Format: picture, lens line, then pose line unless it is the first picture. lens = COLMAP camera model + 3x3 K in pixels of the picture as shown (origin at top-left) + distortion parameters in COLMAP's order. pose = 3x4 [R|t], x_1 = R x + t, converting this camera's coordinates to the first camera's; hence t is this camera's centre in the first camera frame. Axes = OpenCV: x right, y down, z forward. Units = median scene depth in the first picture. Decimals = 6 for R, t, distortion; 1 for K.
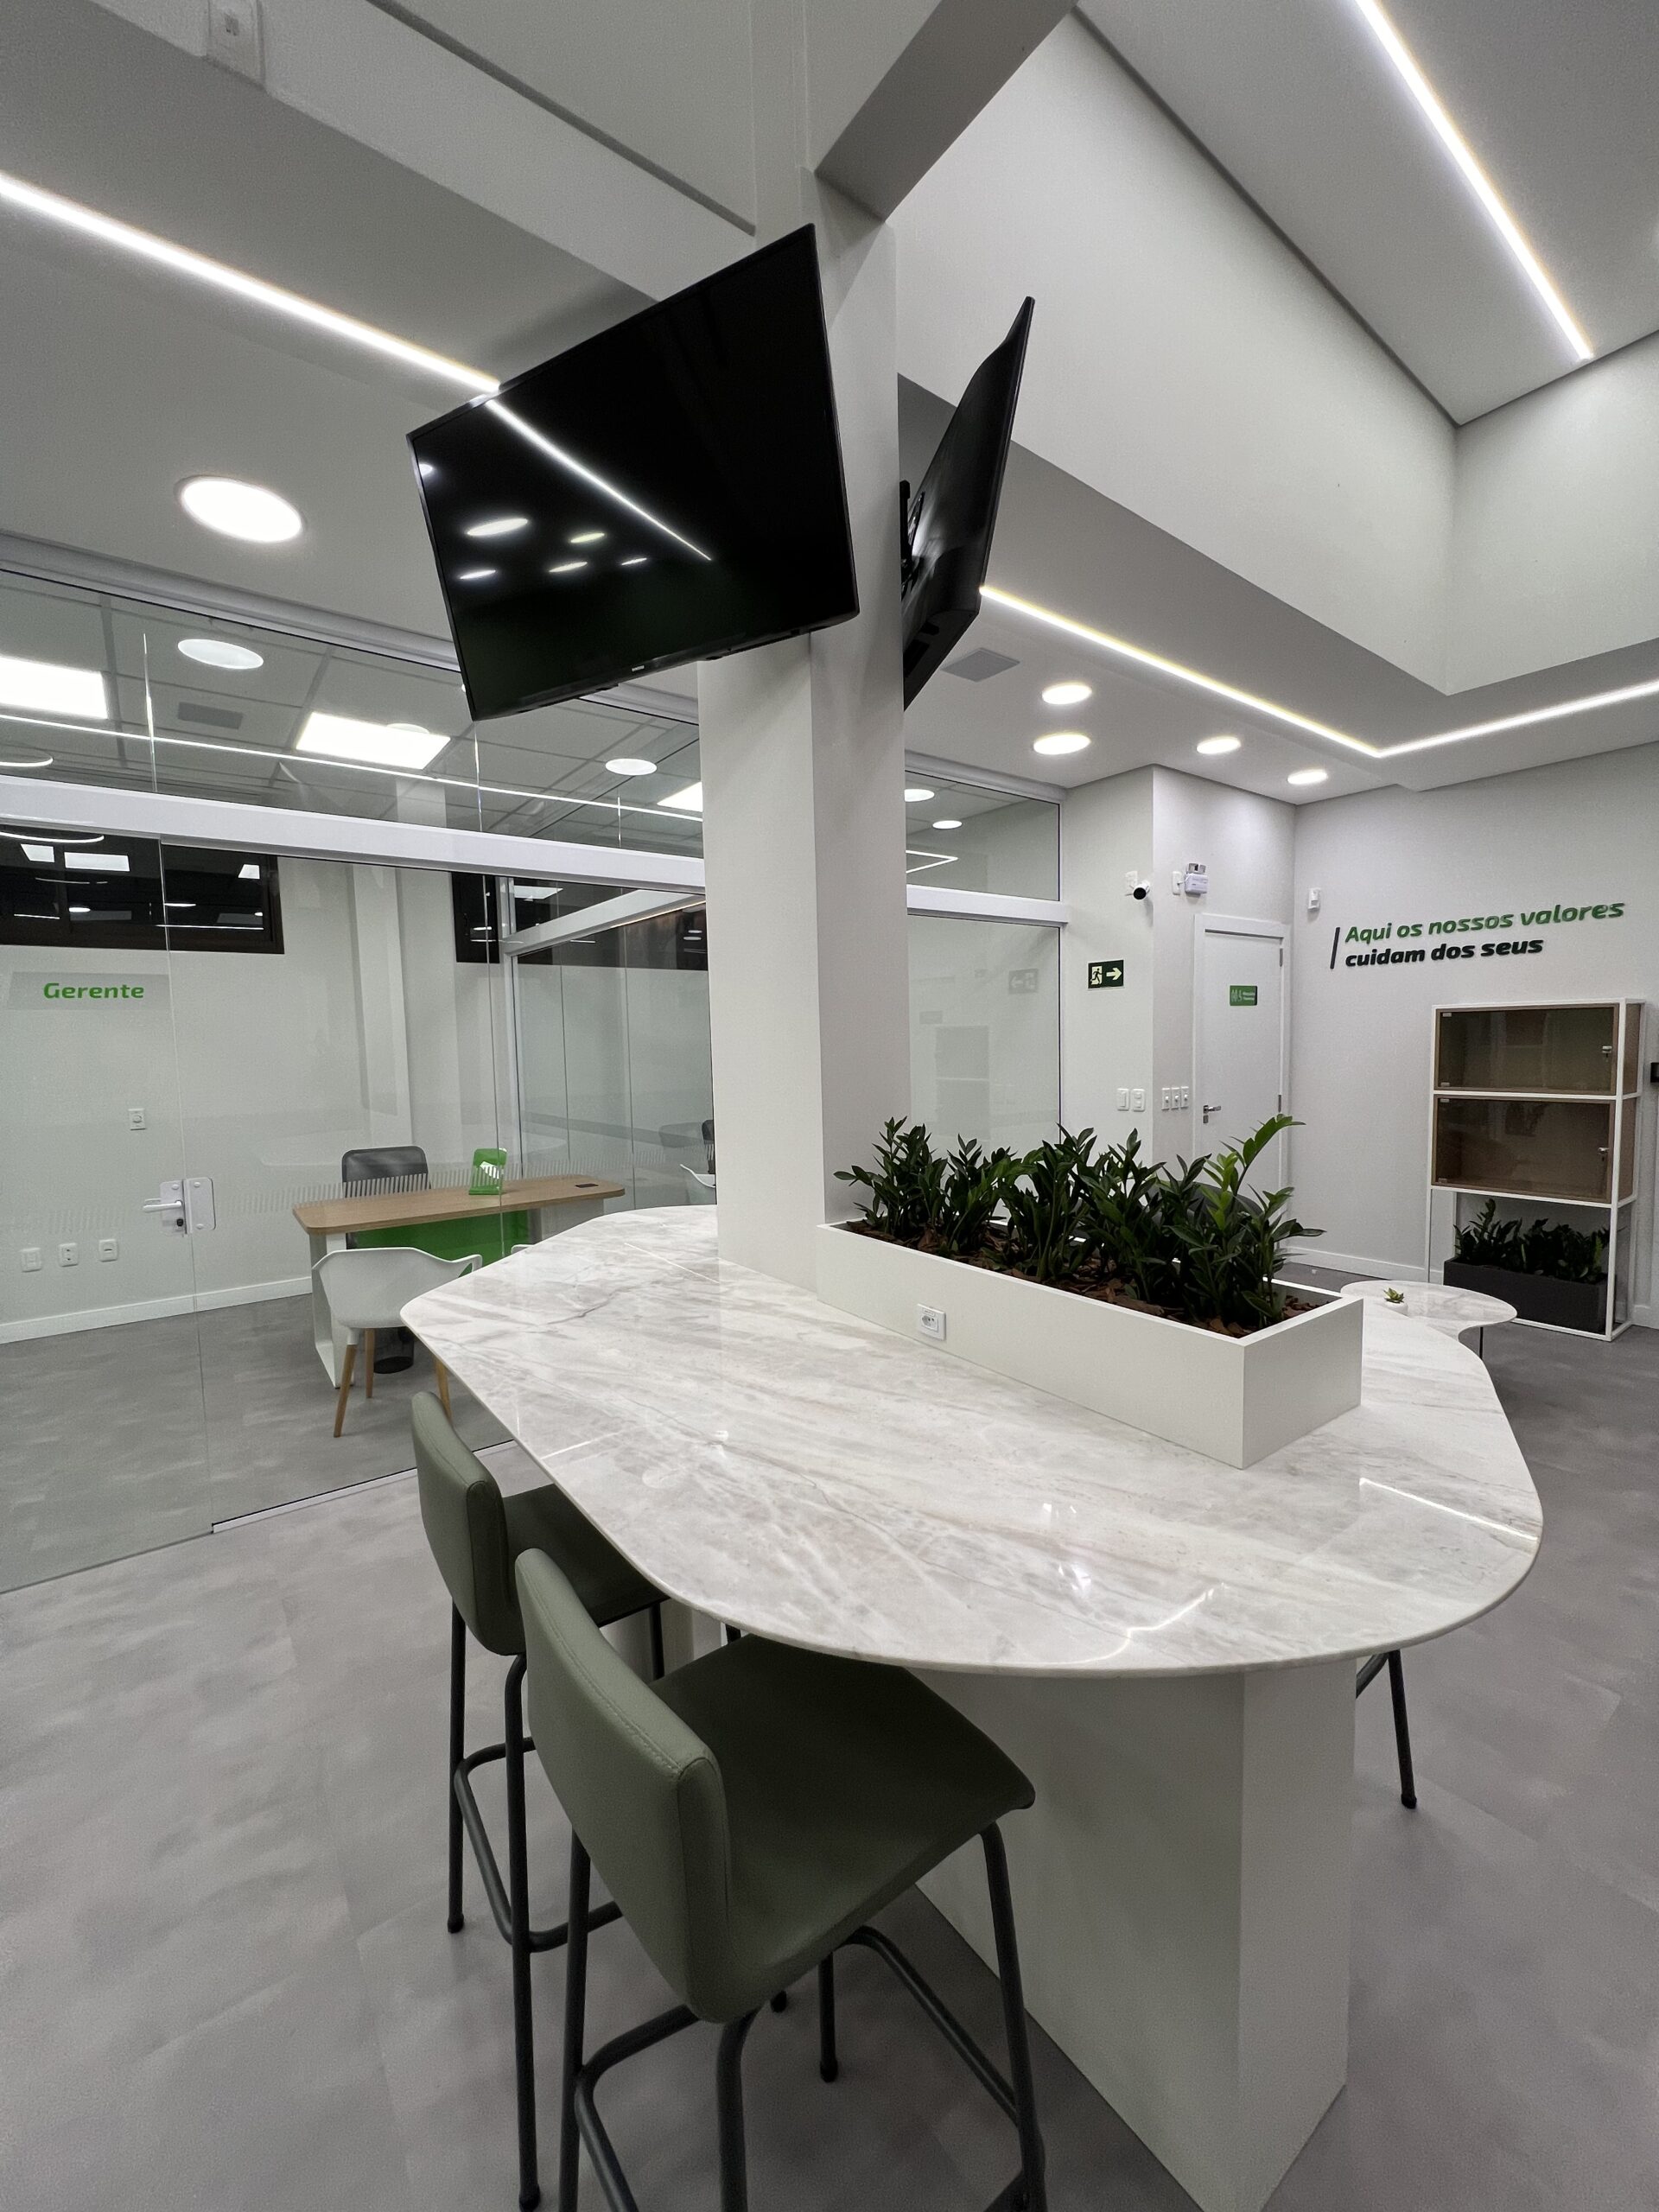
lens RADIAL K [[891.1, 0, 829.5], [0, 891.1, 1106.0], [0, 0, 1]] dist [-0.002622, 0.000174]
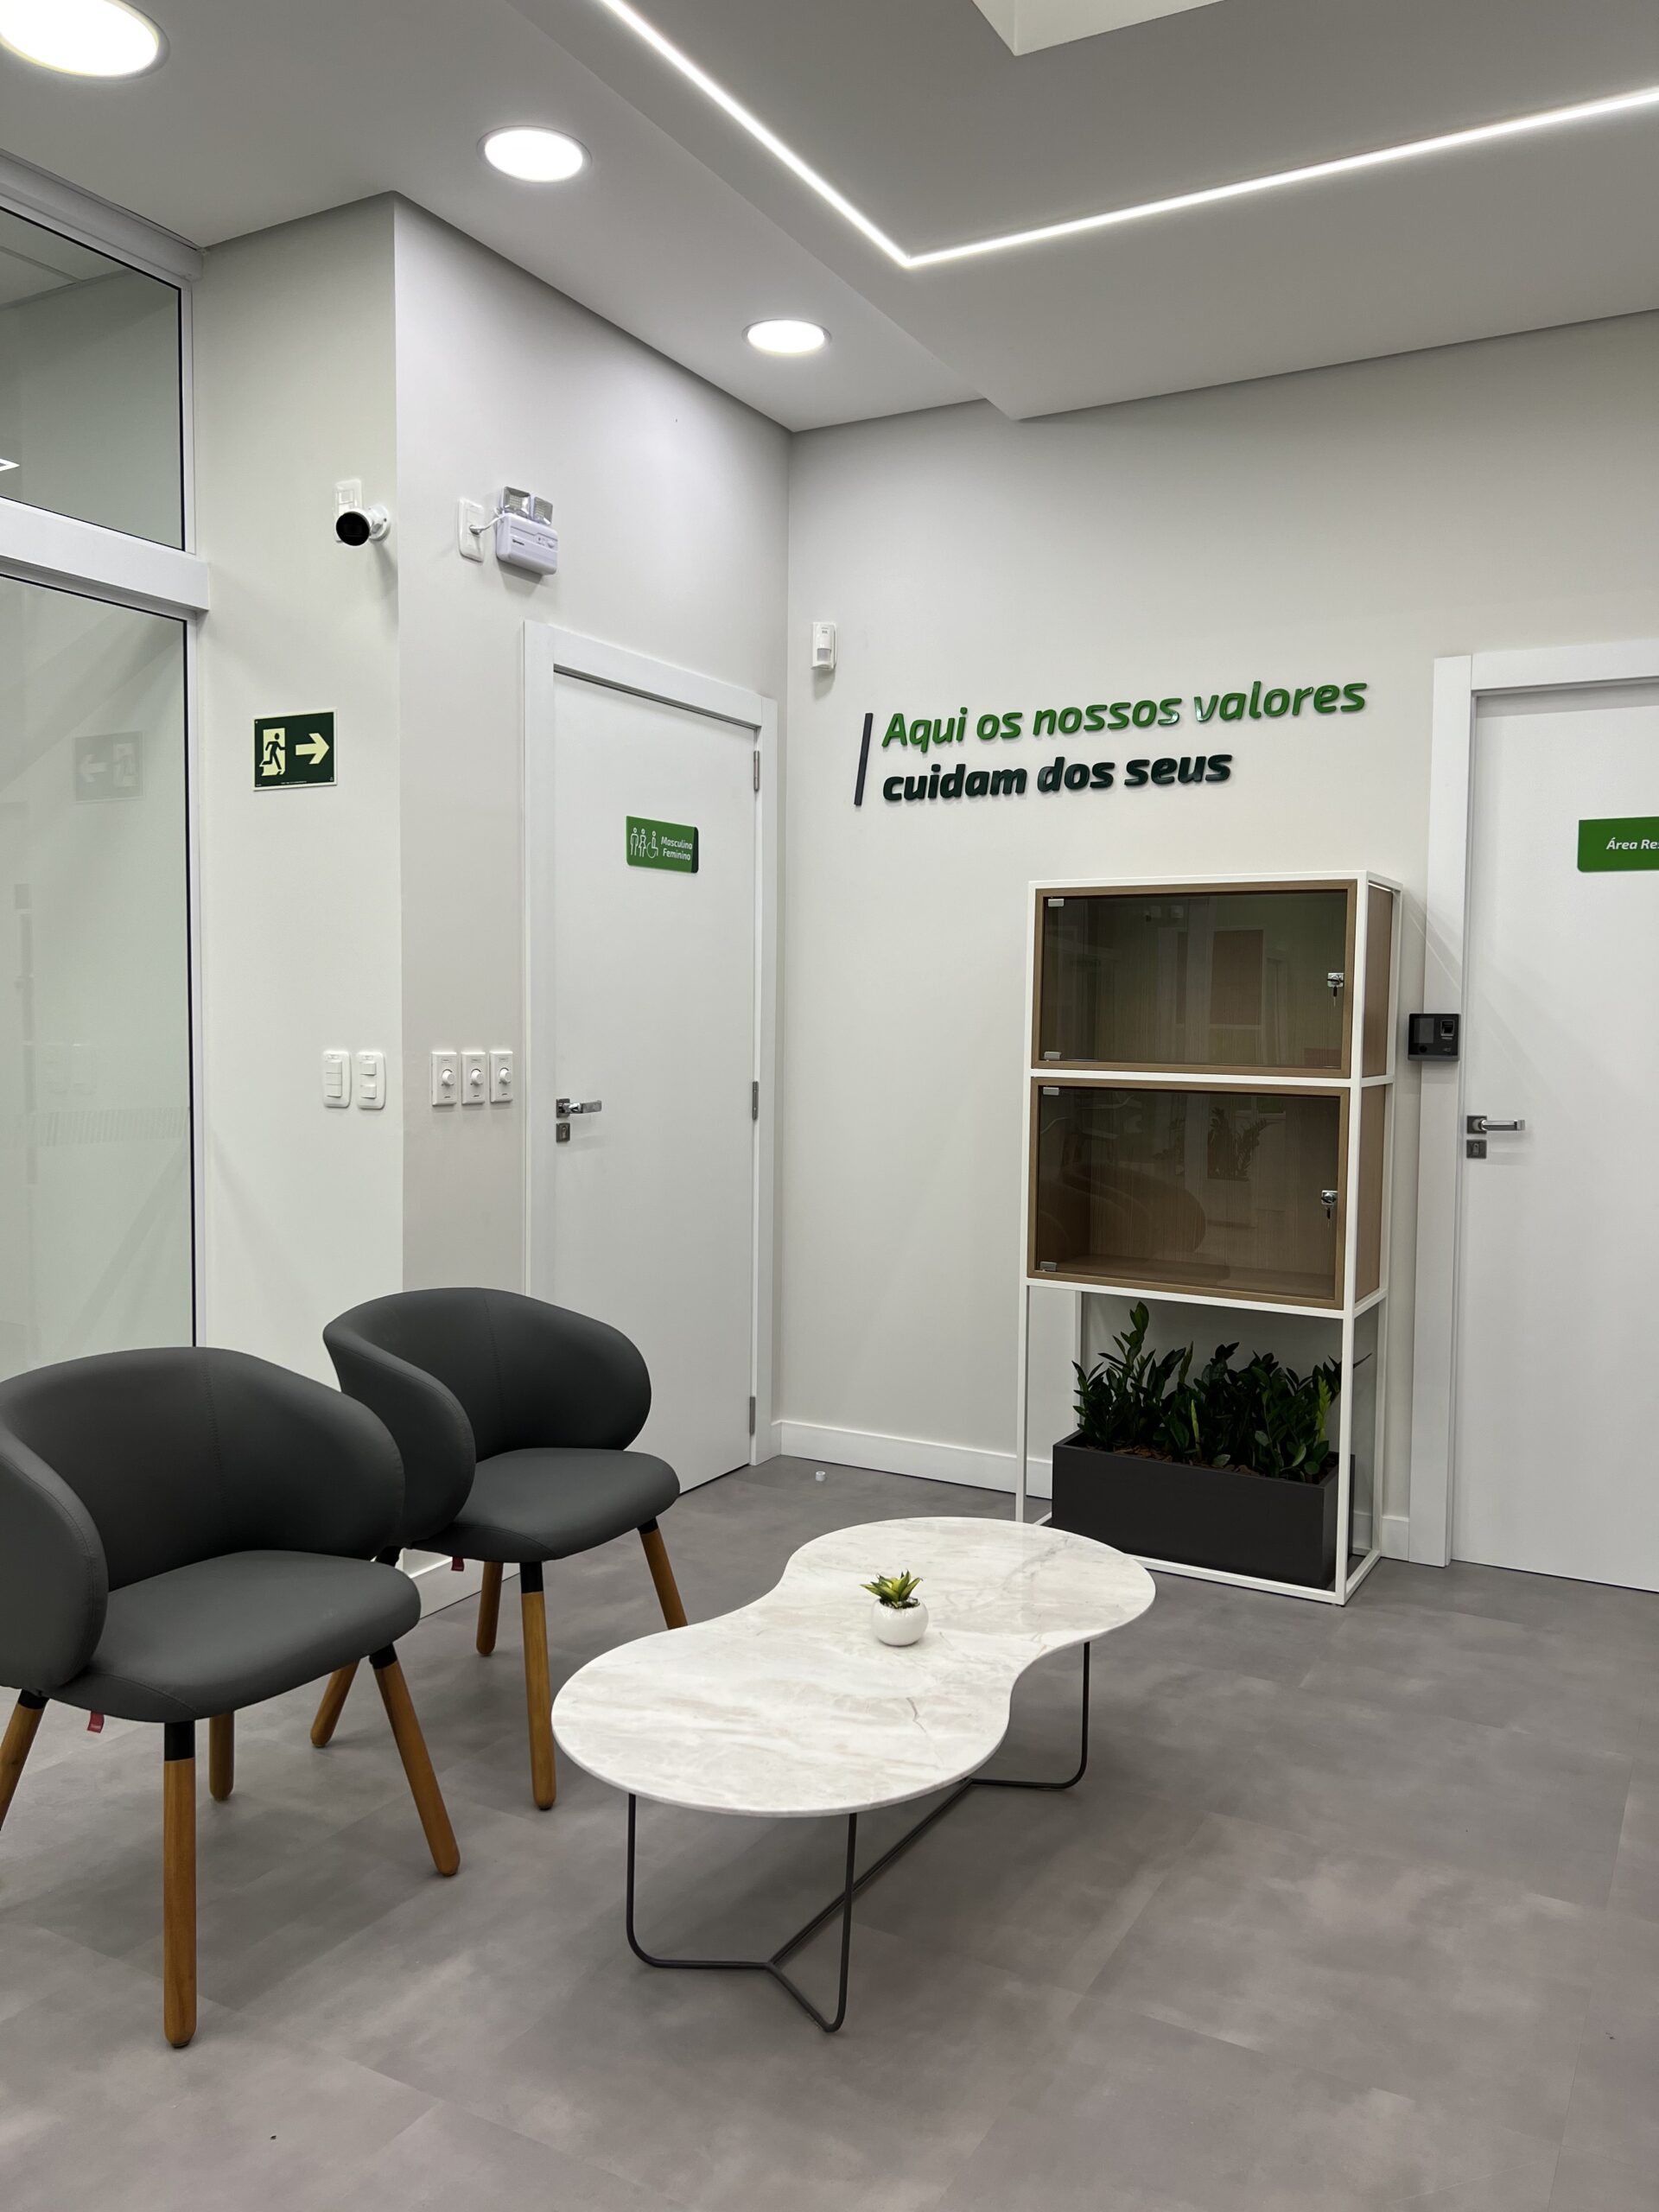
lens RADIAL K [[1650.7, 0, 835.3], [0, 1650.7, 1122.9], [0, 0, 1]] dist [0.075913, -0.098022]
pose [[0.915364, 0.007178, 0.402563, 0.243613], [-0.003443, 0.999944, -0.010001, 0.018400], [-0.402612, 0.007769, 0.915338, 0.264670]]
